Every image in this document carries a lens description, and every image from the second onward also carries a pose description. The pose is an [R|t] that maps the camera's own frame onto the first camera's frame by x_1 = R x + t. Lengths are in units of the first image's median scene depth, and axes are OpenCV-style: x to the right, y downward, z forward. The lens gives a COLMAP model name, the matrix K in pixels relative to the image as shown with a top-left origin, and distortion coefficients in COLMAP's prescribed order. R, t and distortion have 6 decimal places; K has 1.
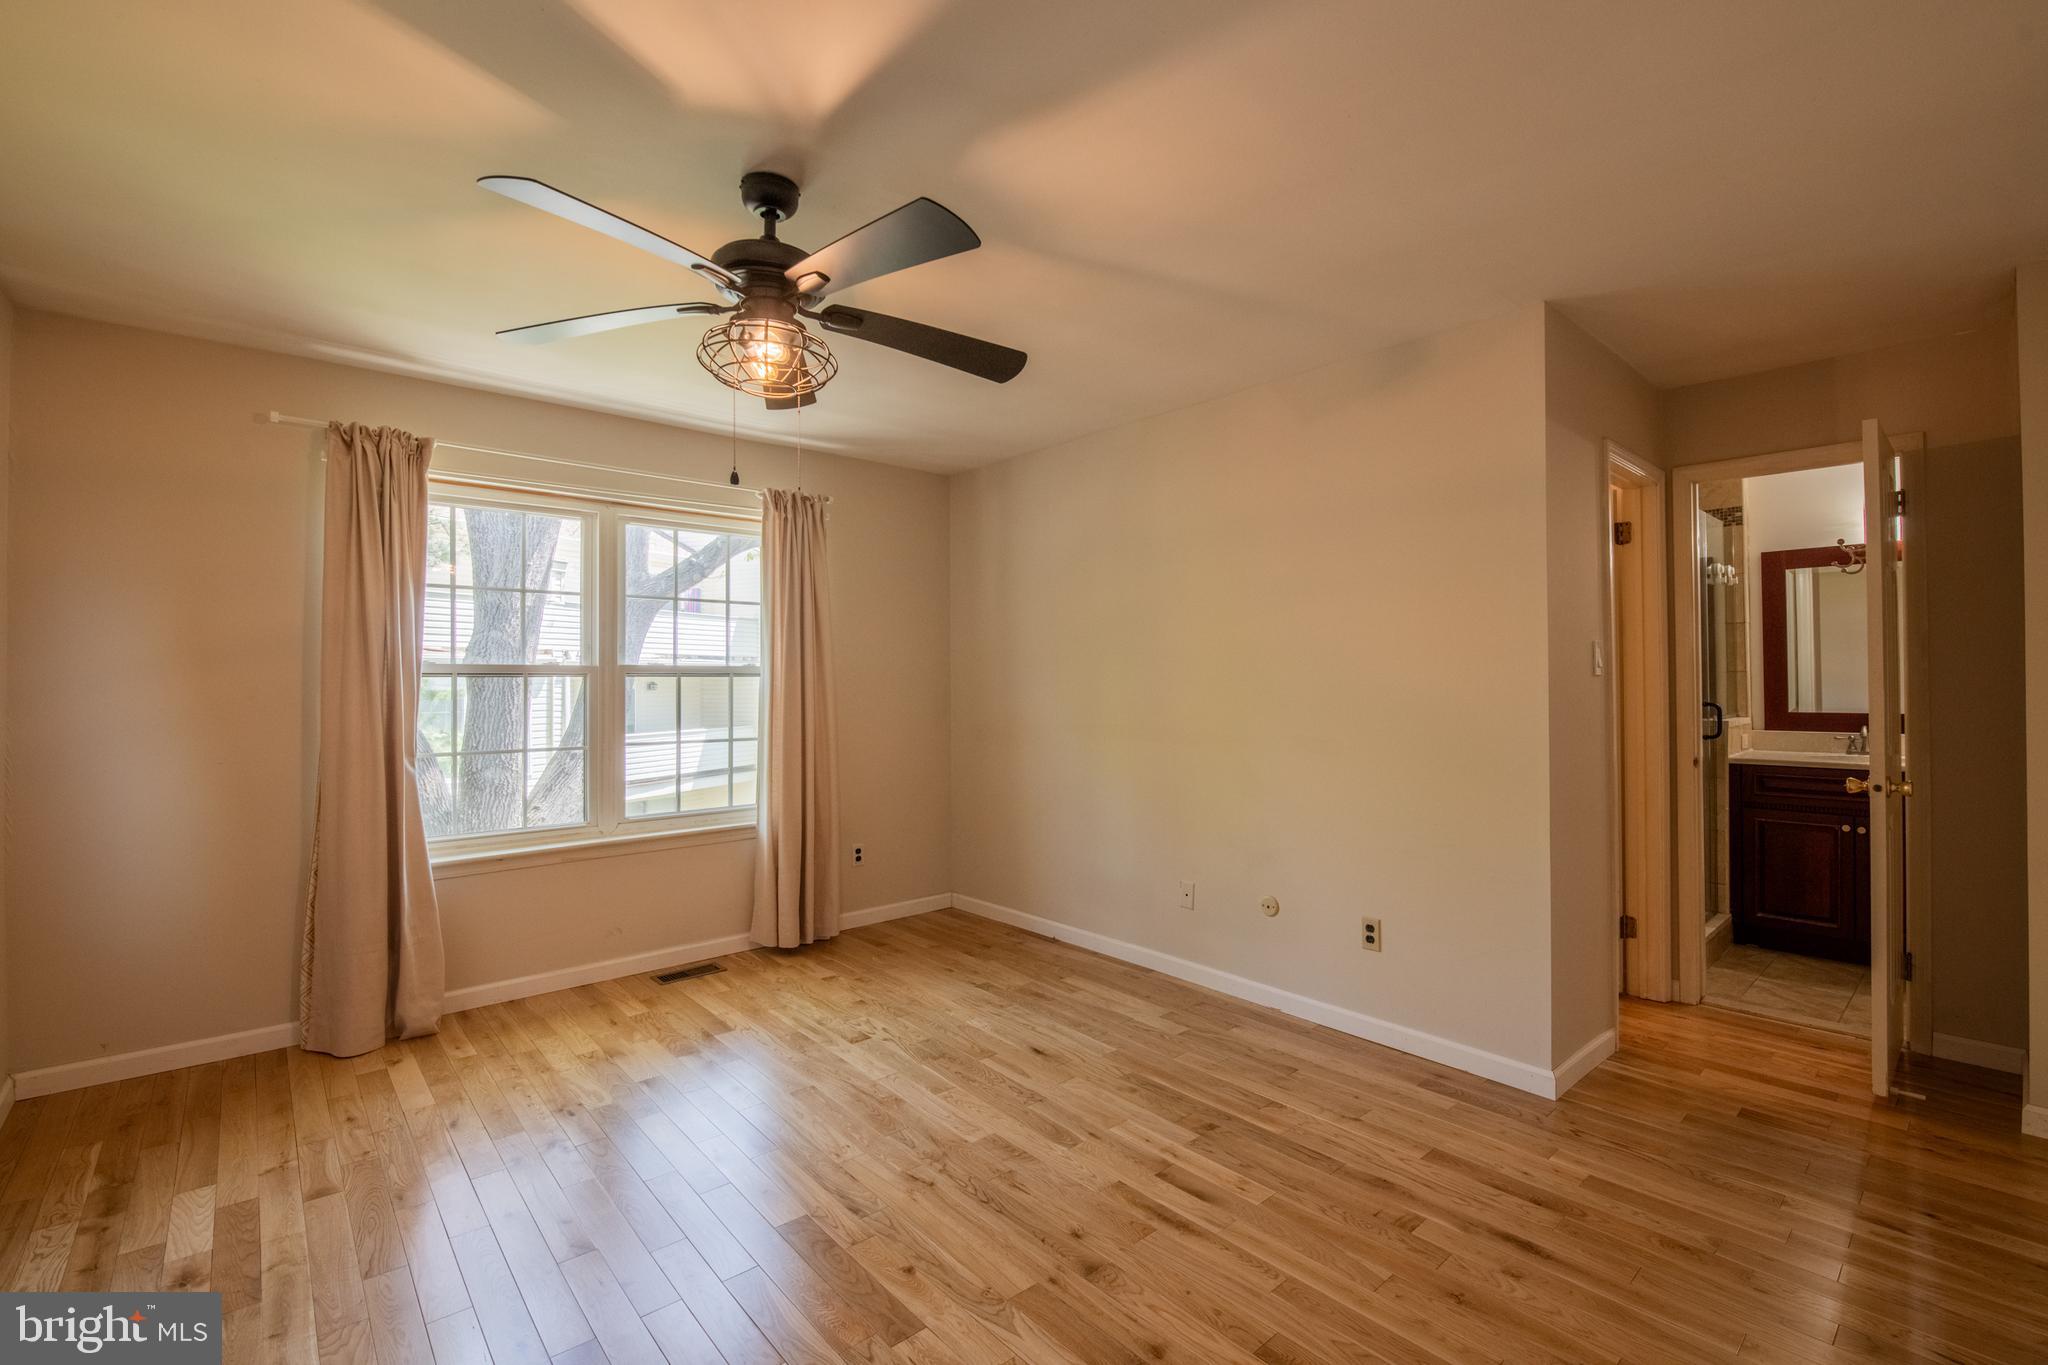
lens RADIAL K [[879.5, 0, 1042.9], [0, 879.5, 672.2], [0, 0, 1]] dist [-0.020979, -0.003299]
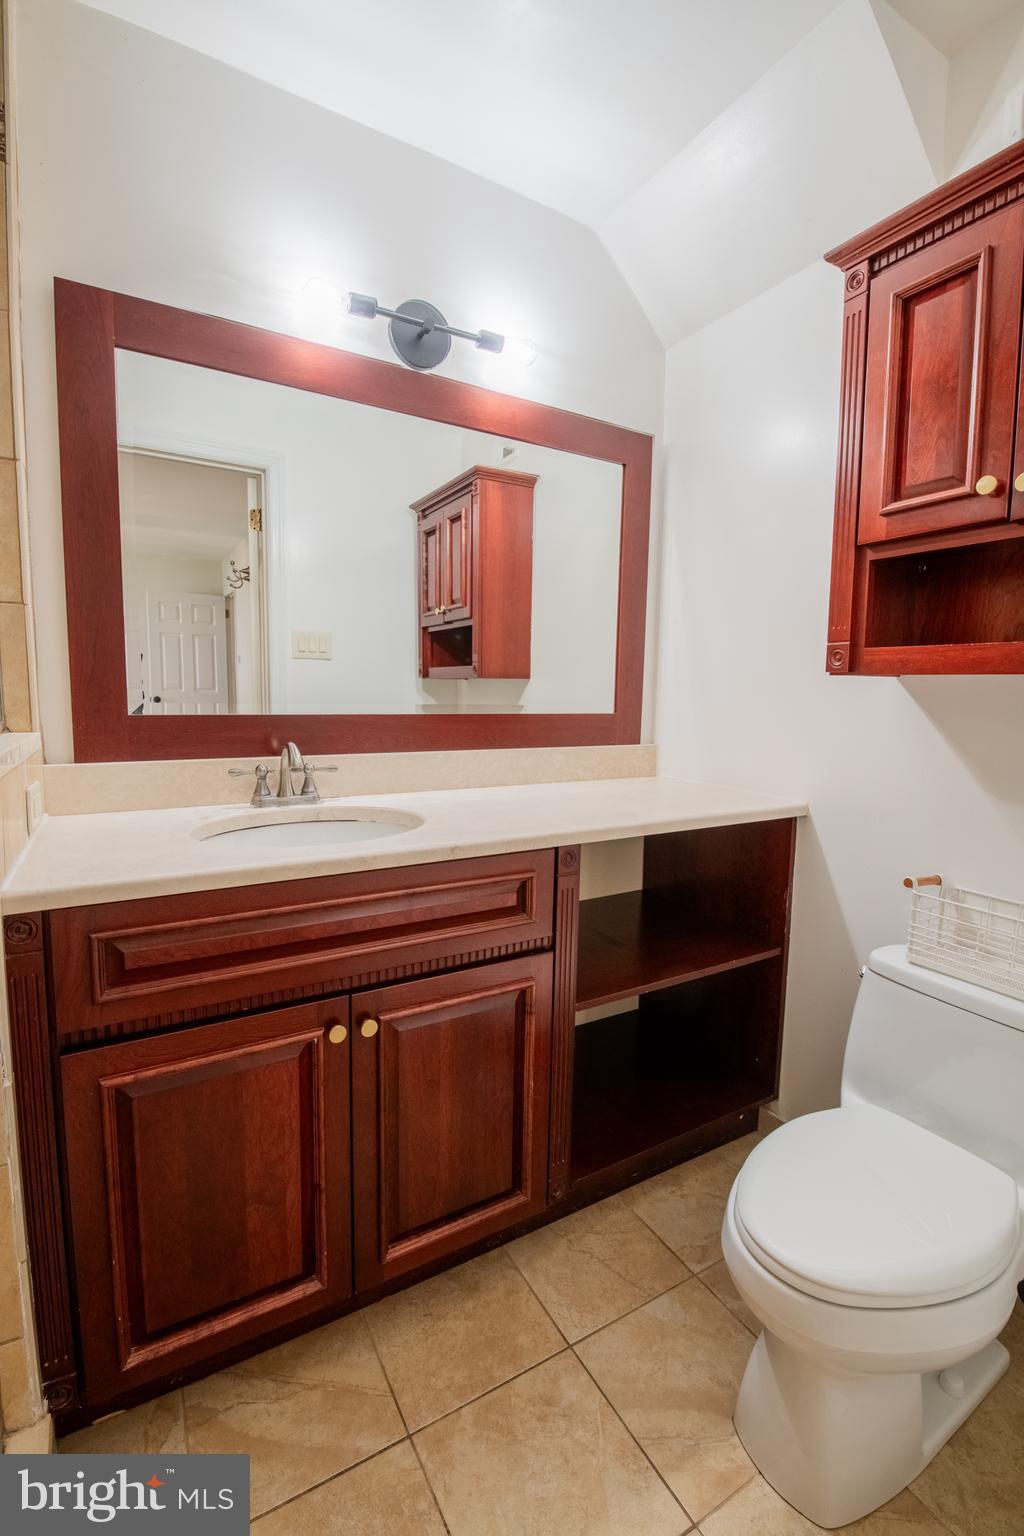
lens RADIAL K [[659.6, 0, 511.4], [0, 659.6, 763.8], [0, 0, 1]] dist [-0.020979, -0.003299]
pose [[0.215850, -0.089110, 0.972352, 0.631944], [-0.020949, 0.995175, 0.095852, 0.037212], [-0.976202, -0.041059, 0.212942, 0.799360]]
